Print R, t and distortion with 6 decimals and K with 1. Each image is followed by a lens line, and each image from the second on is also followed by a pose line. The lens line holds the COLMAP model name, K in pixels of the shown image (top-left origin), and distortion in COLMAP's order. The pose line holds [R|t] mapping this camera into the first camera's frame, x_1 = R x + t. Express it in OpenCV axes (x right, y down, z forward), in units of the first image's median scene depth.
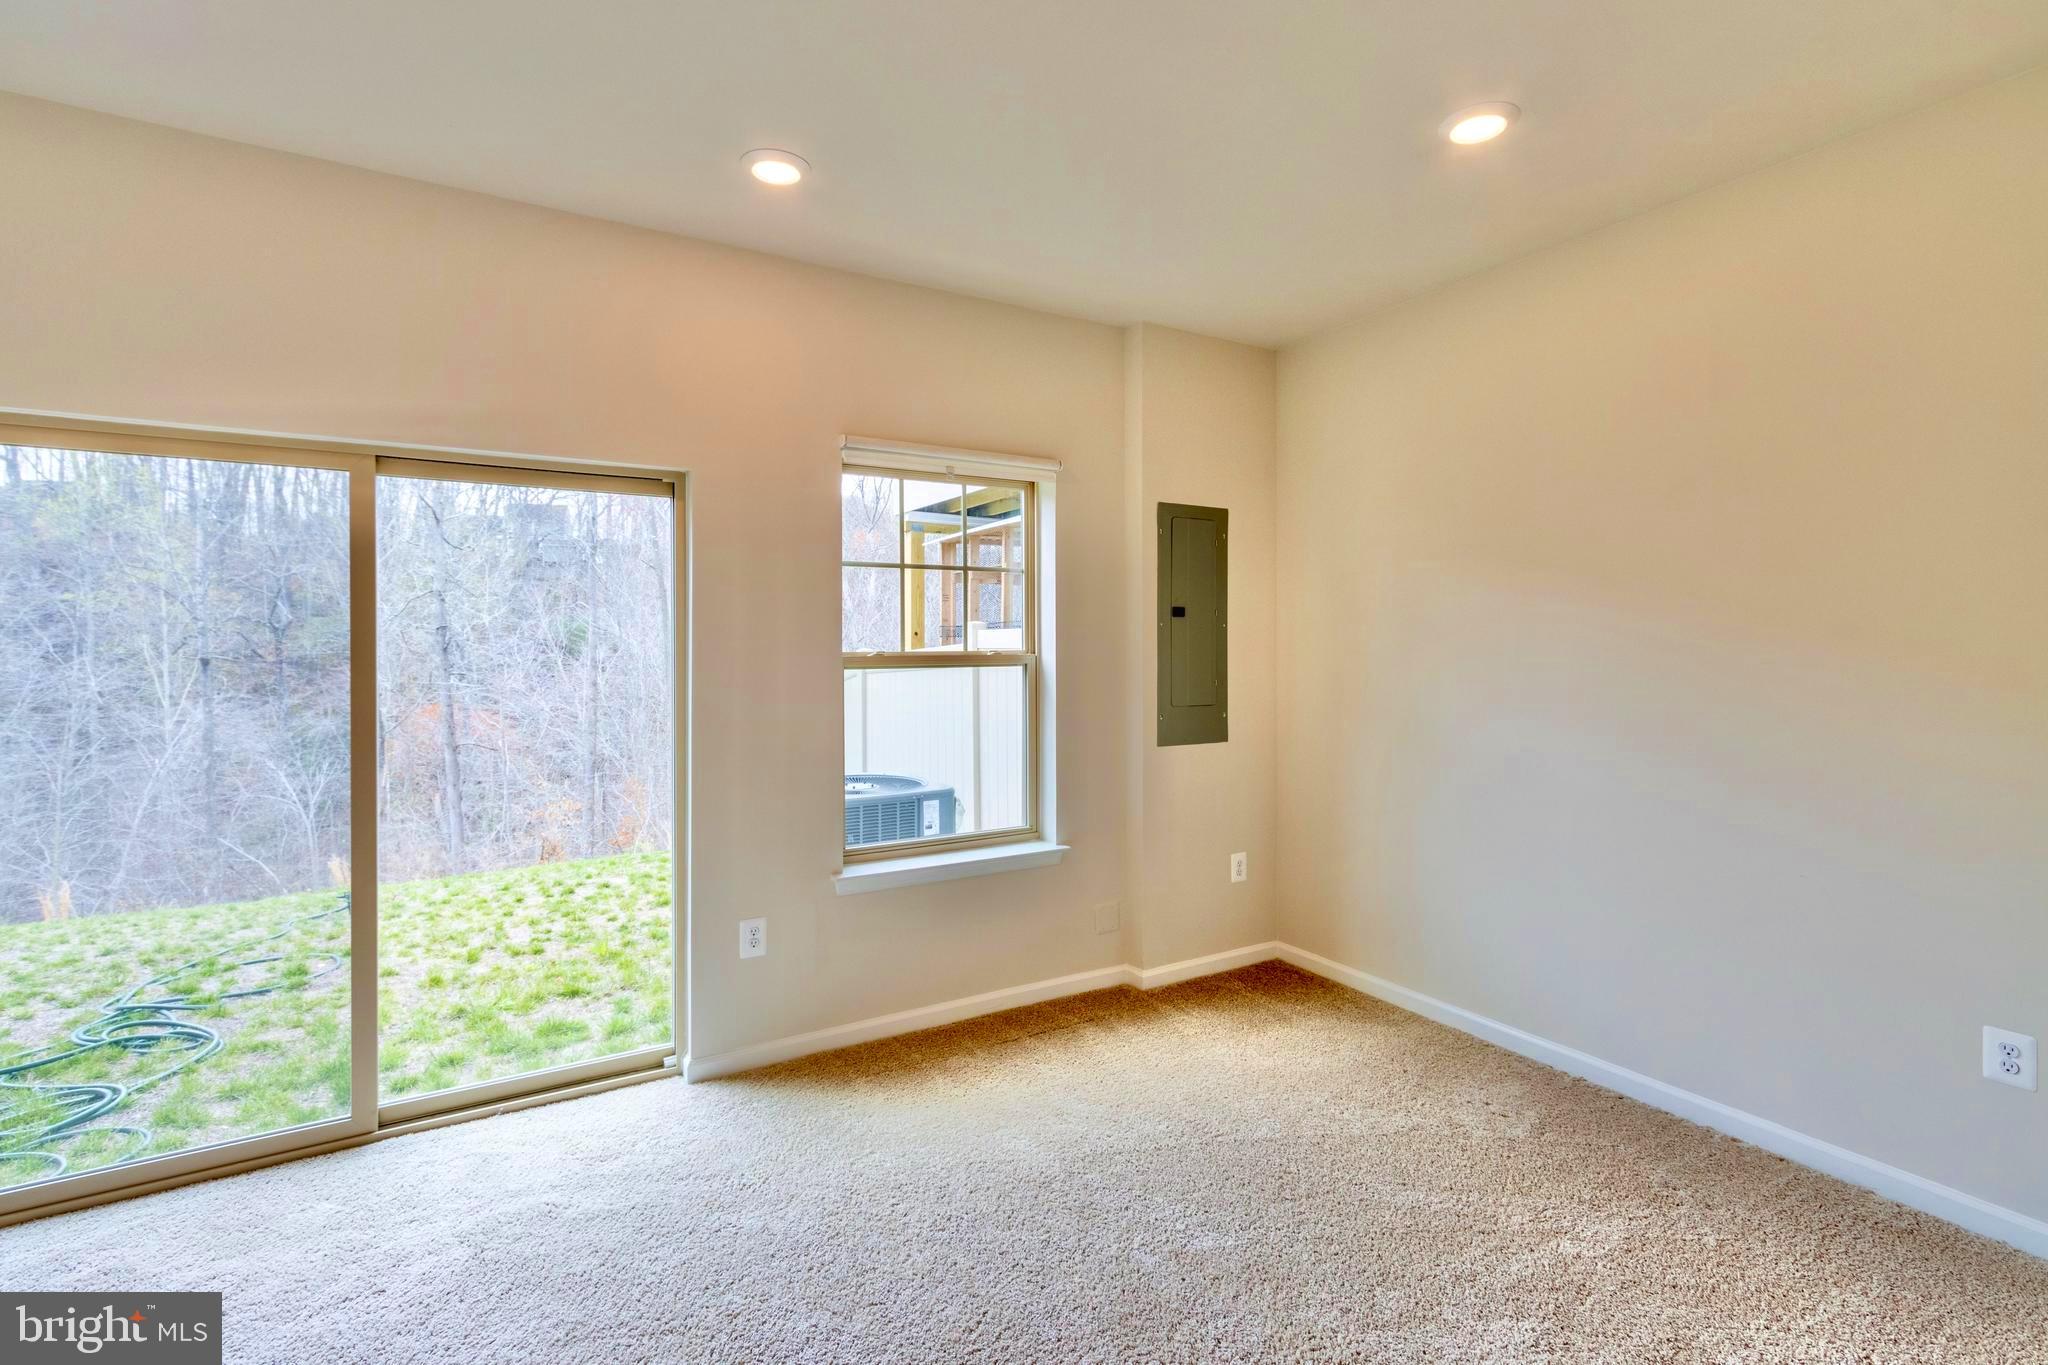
lens RADIAL K [[942.4, 0, 1029.0], [0, 942.4, 648.0], [0, 0, 1]] dist [0.005184, -0.001085]
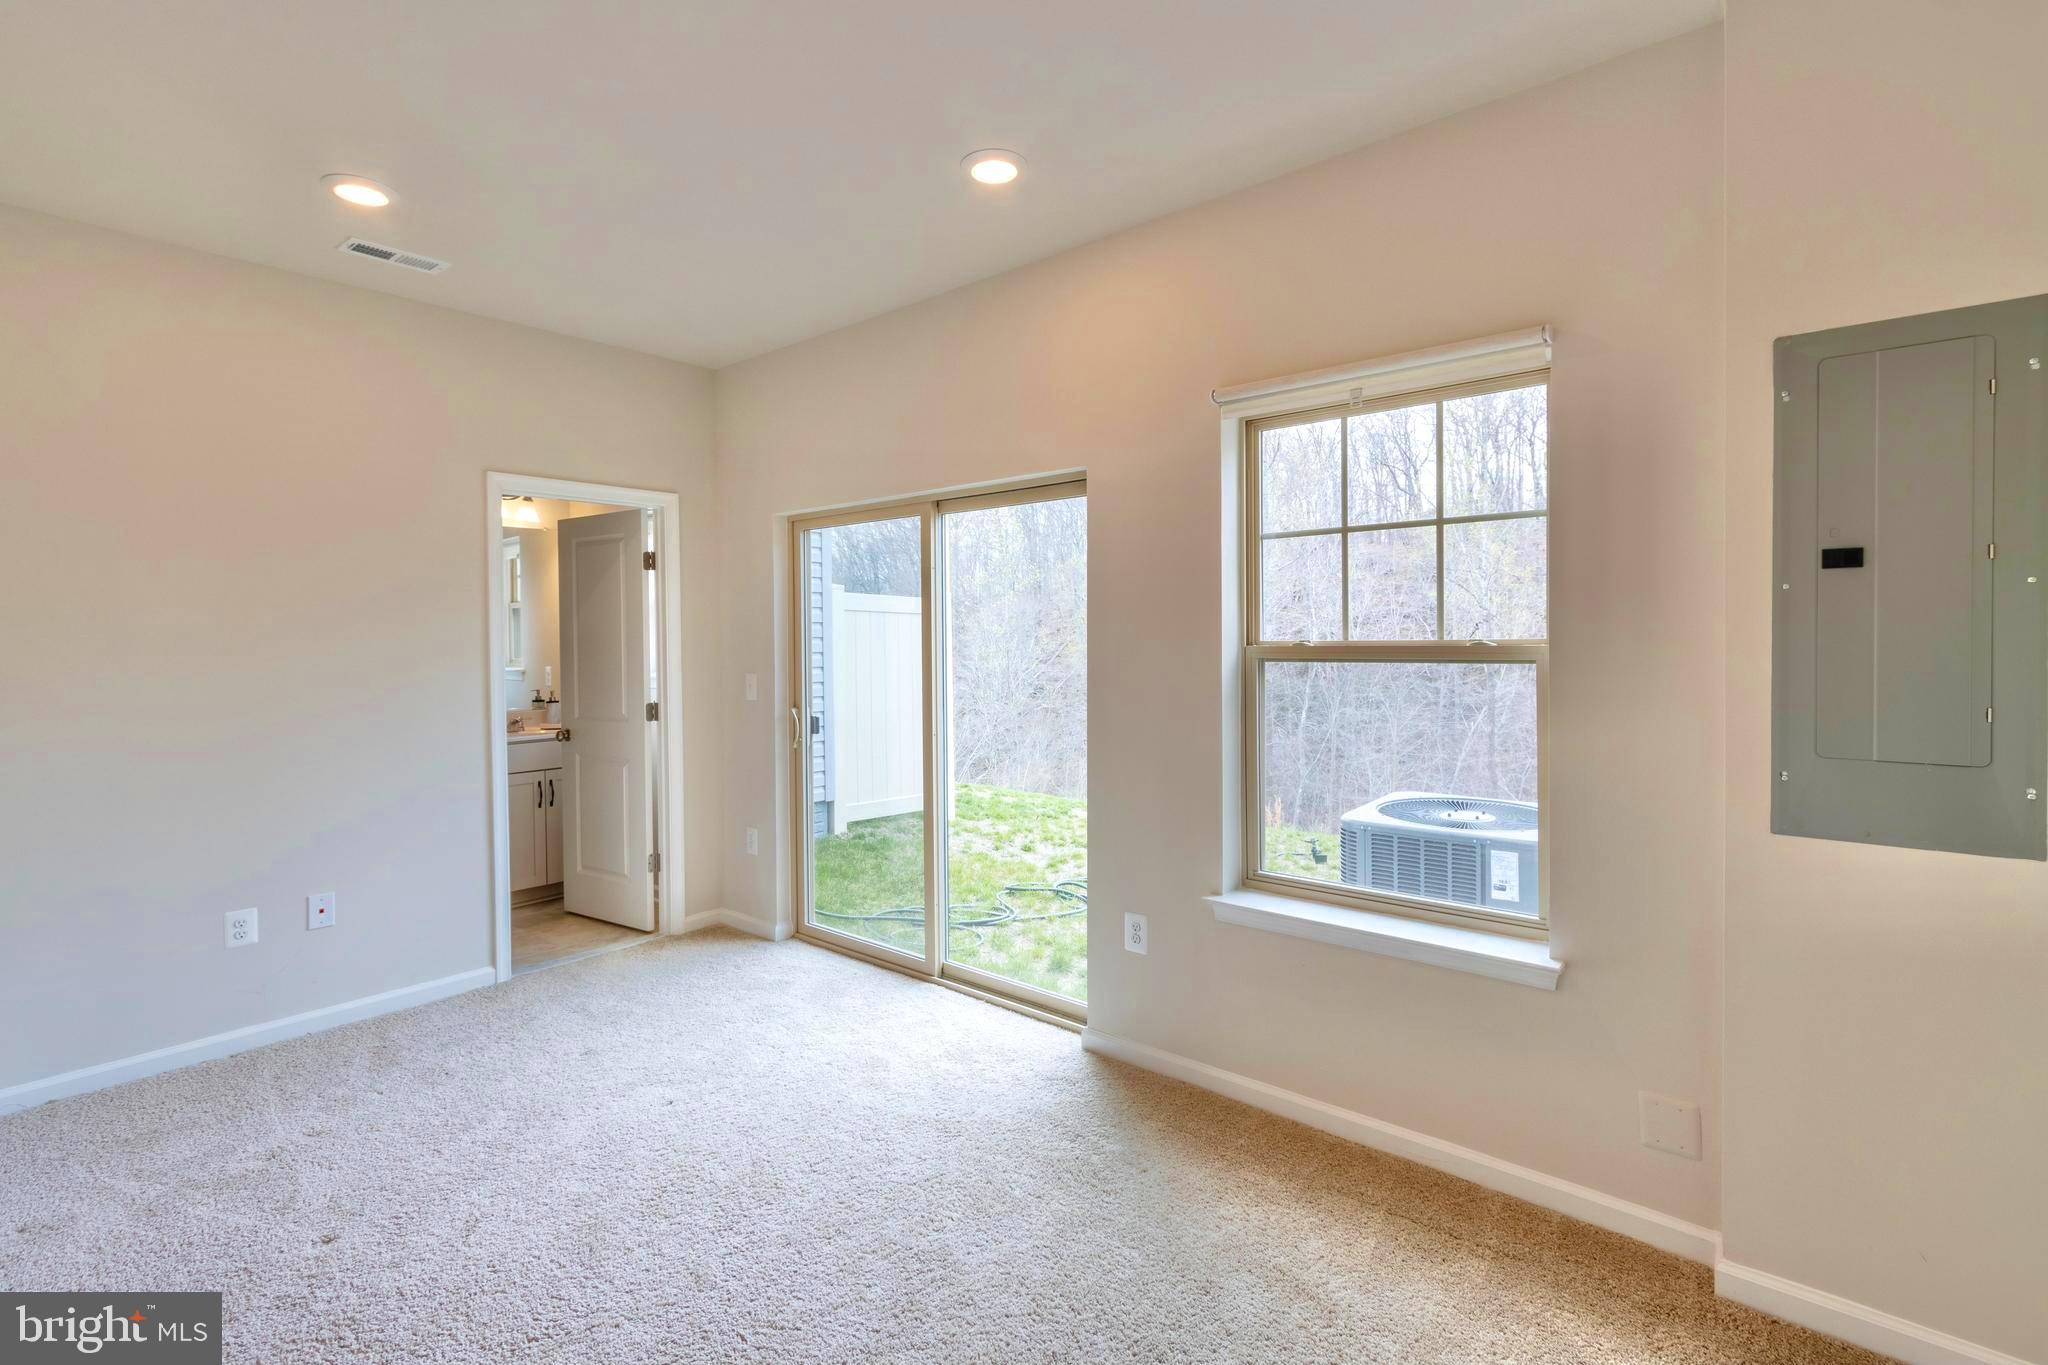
lens RADIAL K [[942.4, 0, 1029.0], [0, 942.4, 648.0], [0, 0, 1]] dist [0.005184, -0.001085]
pose [[0.321406, 0.011569, -0.946871, 0.538109], [0.006508, 0.999875, 0.014425, -0.003350], [0.946919, -0.010798, 0.321291, 0.527303]]
